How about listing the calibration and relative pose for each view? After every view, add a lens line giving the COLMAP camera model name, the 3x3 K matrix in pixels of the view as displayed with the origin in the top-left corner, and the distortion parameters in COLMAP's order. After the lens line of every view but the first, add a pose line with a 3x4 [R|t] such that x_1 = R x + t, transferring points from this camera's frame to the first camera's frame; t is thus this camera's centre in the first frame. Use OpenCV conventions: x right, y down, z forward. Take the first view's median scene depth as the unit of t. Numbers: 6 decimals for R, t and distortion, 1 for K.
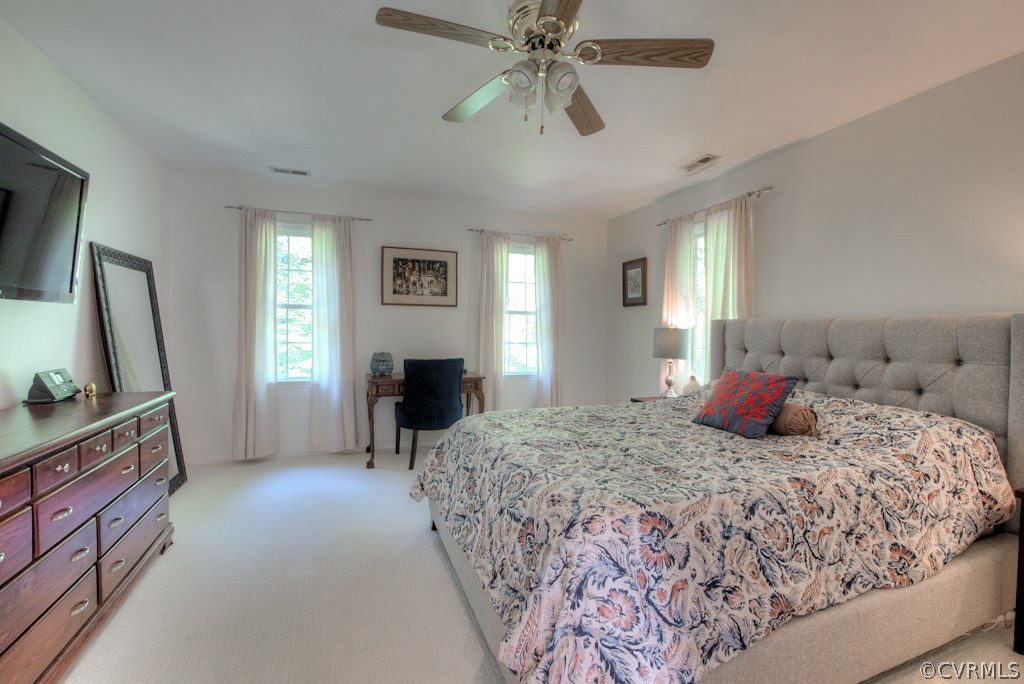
lens RADIAL K [[433.8, 0, 513.4], [0, 433.8, 340.0], [0, 0, 1]] dist [-0.000675, -0.000332]
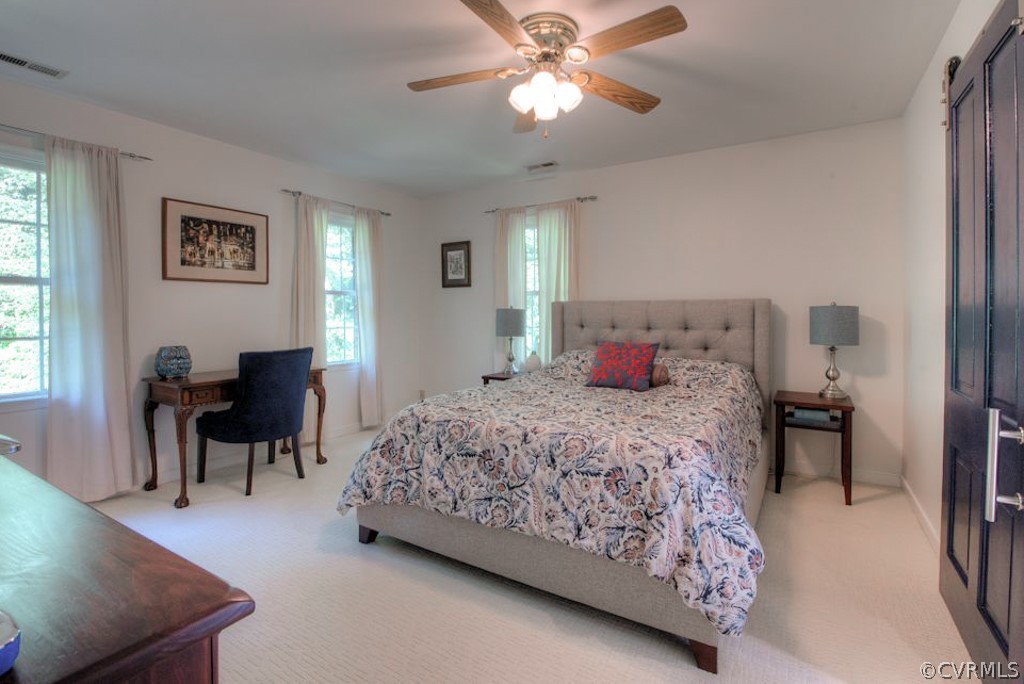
lens RADIAL K [[467.5, 0, 529.2], [0, 467.5, 312.5], [0, 0, 1]] dist [-0.011406, -0.000686]
pose [[0.798349, -0.013166, 0.602052, -0.288013], [0.024311, 0.999651, -0.010377, -0.004284], [-0.601705, 0.022921, 0.798390, 0.029877]]
